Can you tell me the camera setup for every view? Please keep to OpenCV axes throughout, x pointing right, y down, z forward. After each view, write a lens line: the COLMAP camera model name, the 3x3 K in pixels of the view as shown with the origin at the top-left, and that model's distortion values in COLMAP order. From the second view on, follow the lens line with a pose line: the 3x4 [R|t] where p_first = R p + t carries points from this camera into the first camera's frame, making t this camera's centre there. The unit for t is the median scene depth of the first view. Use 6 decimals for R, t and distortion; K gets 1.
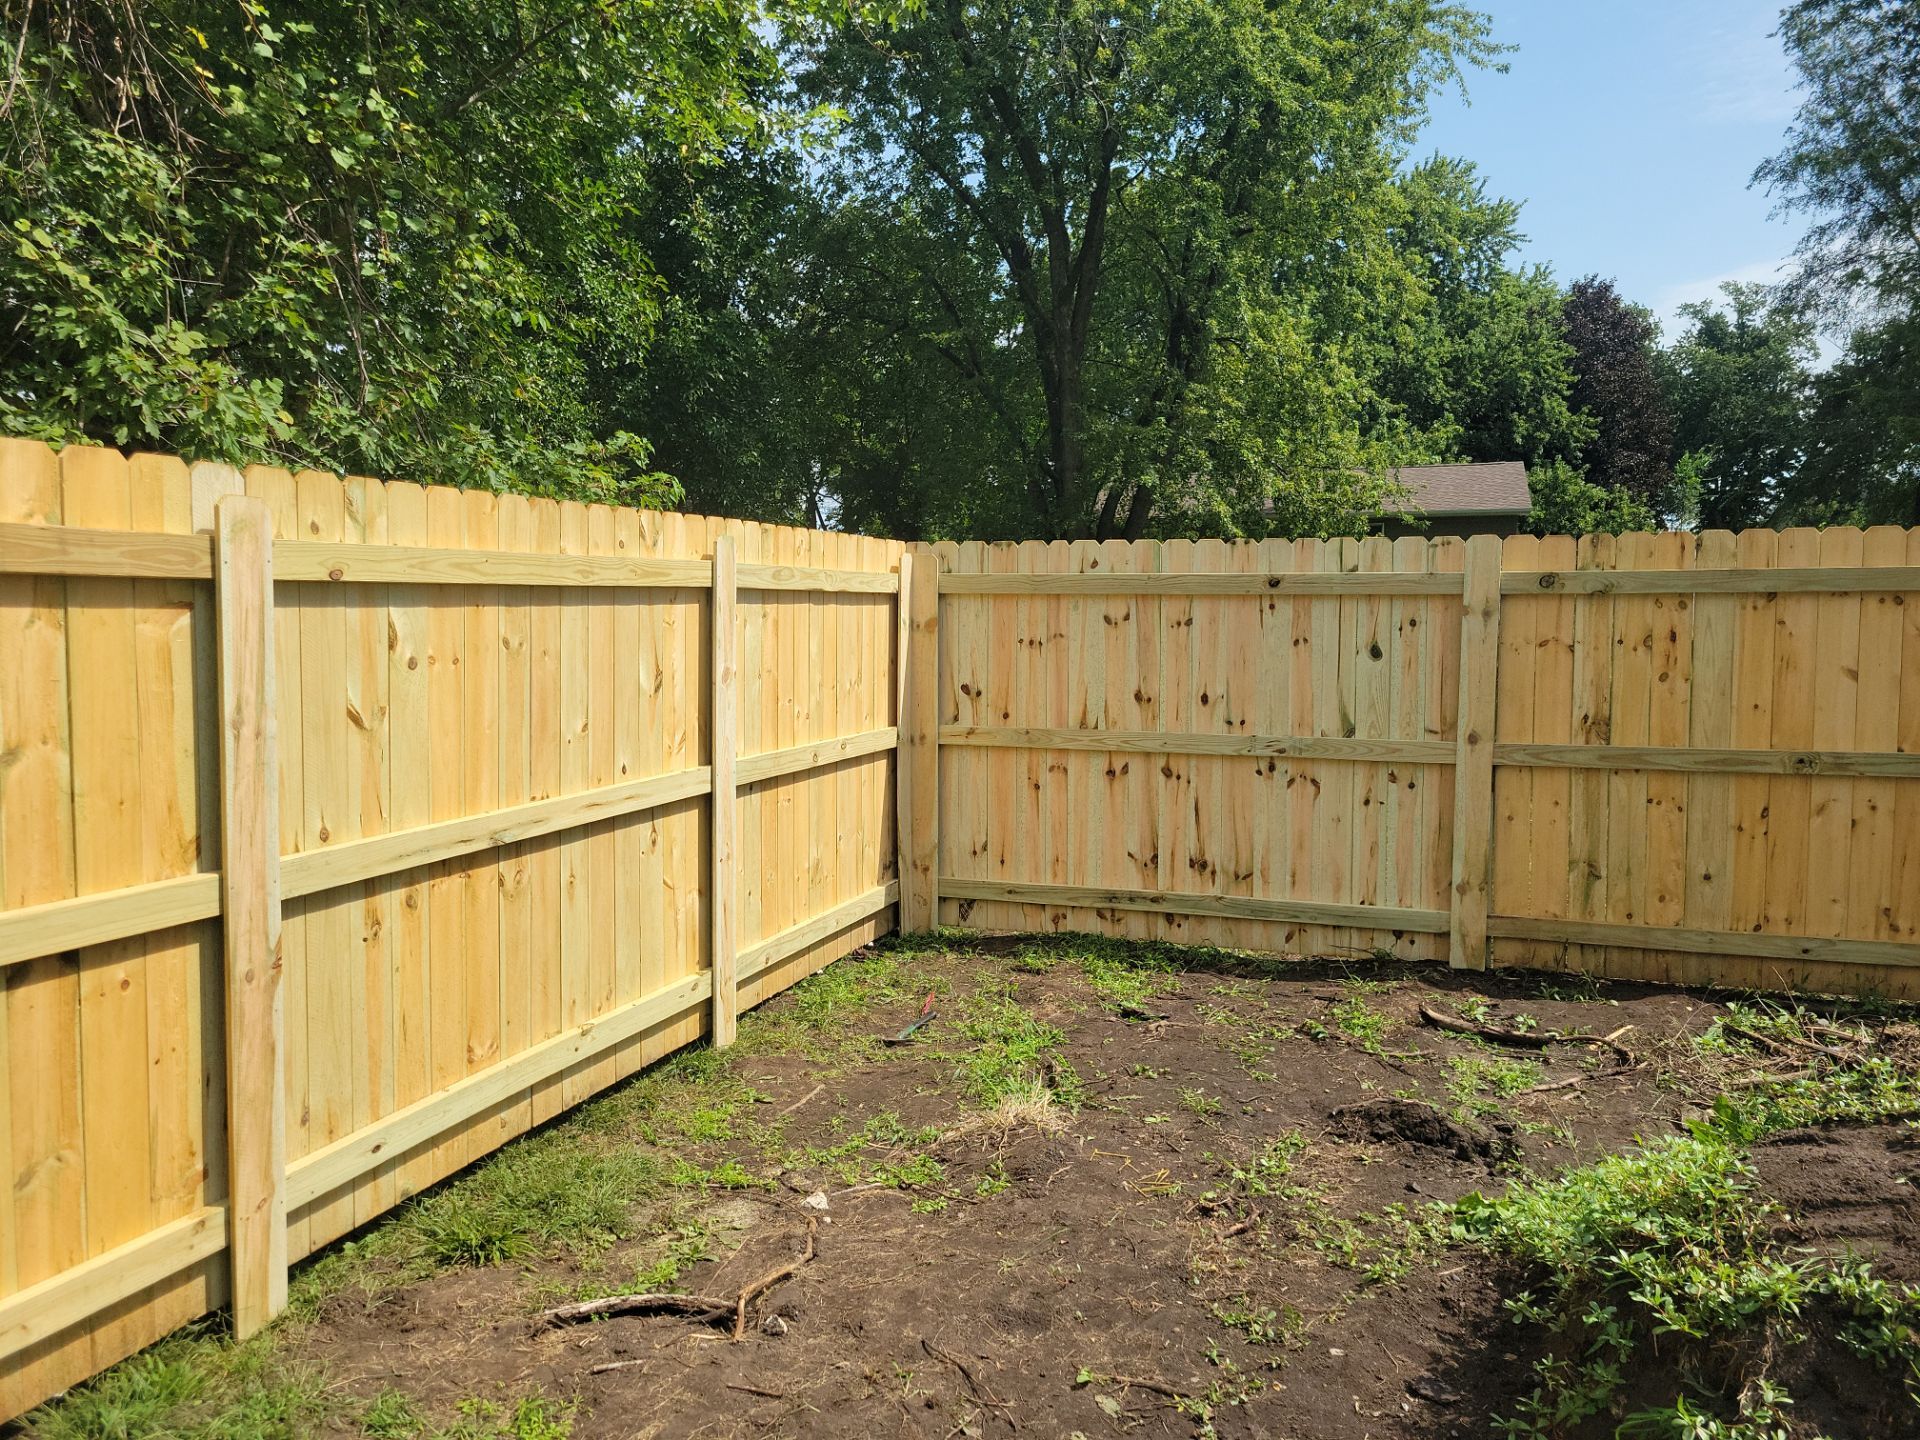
lens RADIAL K [[1437.3, 0, 960.0], [0, 1437.3, 720.0], [0, 0, 1]] dist [0.049833, -0.001176]
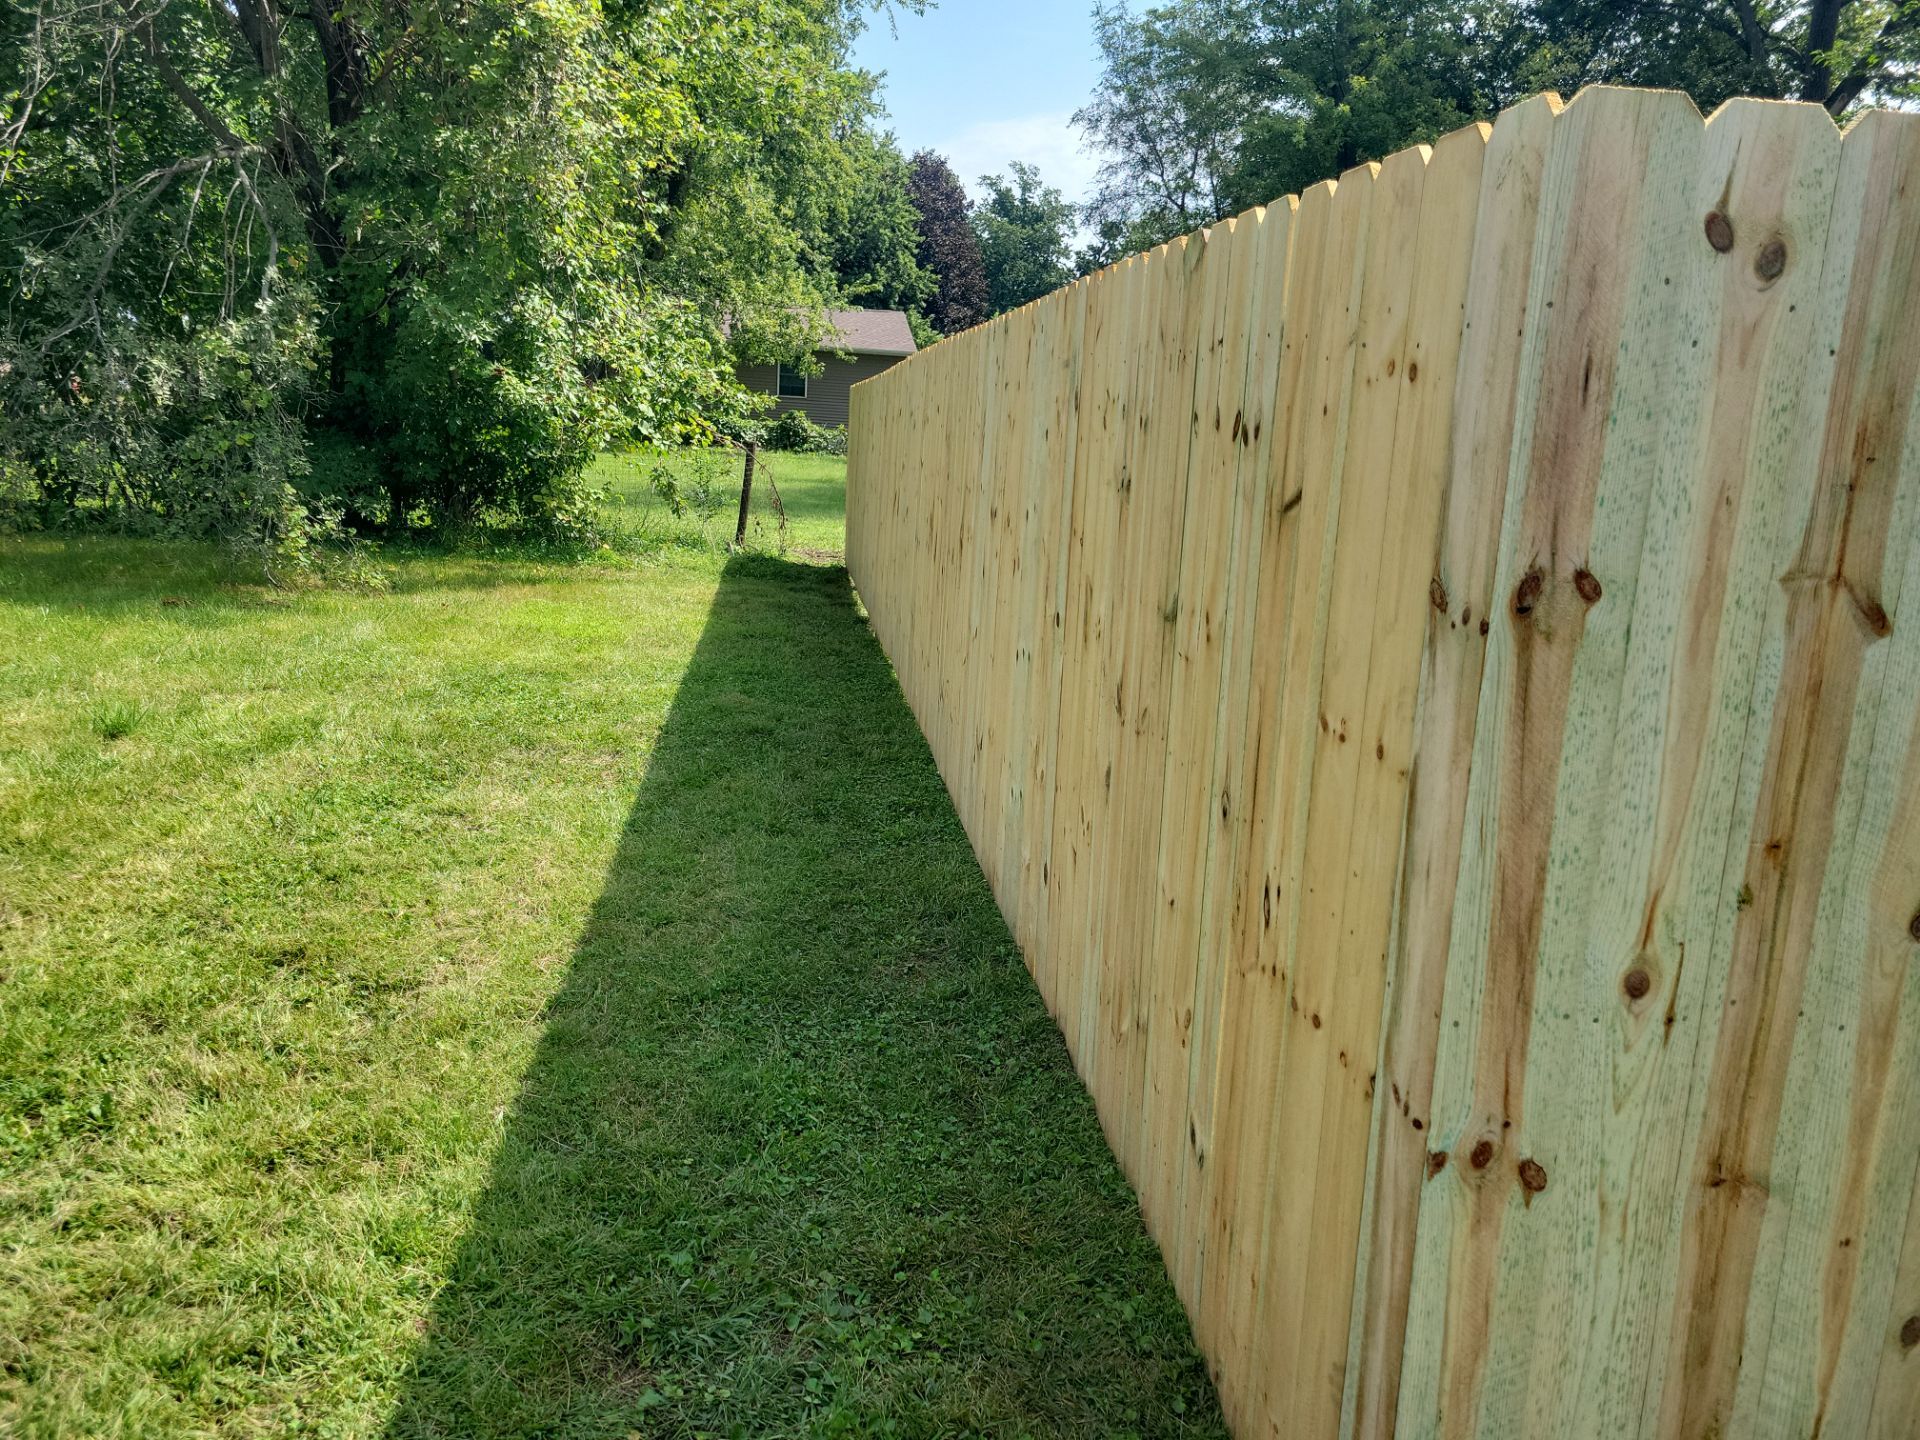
lens RADIAL K [[1464.0, 0, 965.7], [0, 1464.0, 675.3], [0, 0, 1]] dist [0.068851, -0.049836]
pose [[0.889757, -0.020264, 0.455984, -0.105658], [-0.023363, 0.995683, 0.089836, 0.013734], [-0.455835, -0.090585, 0.885443, -0.126278]]
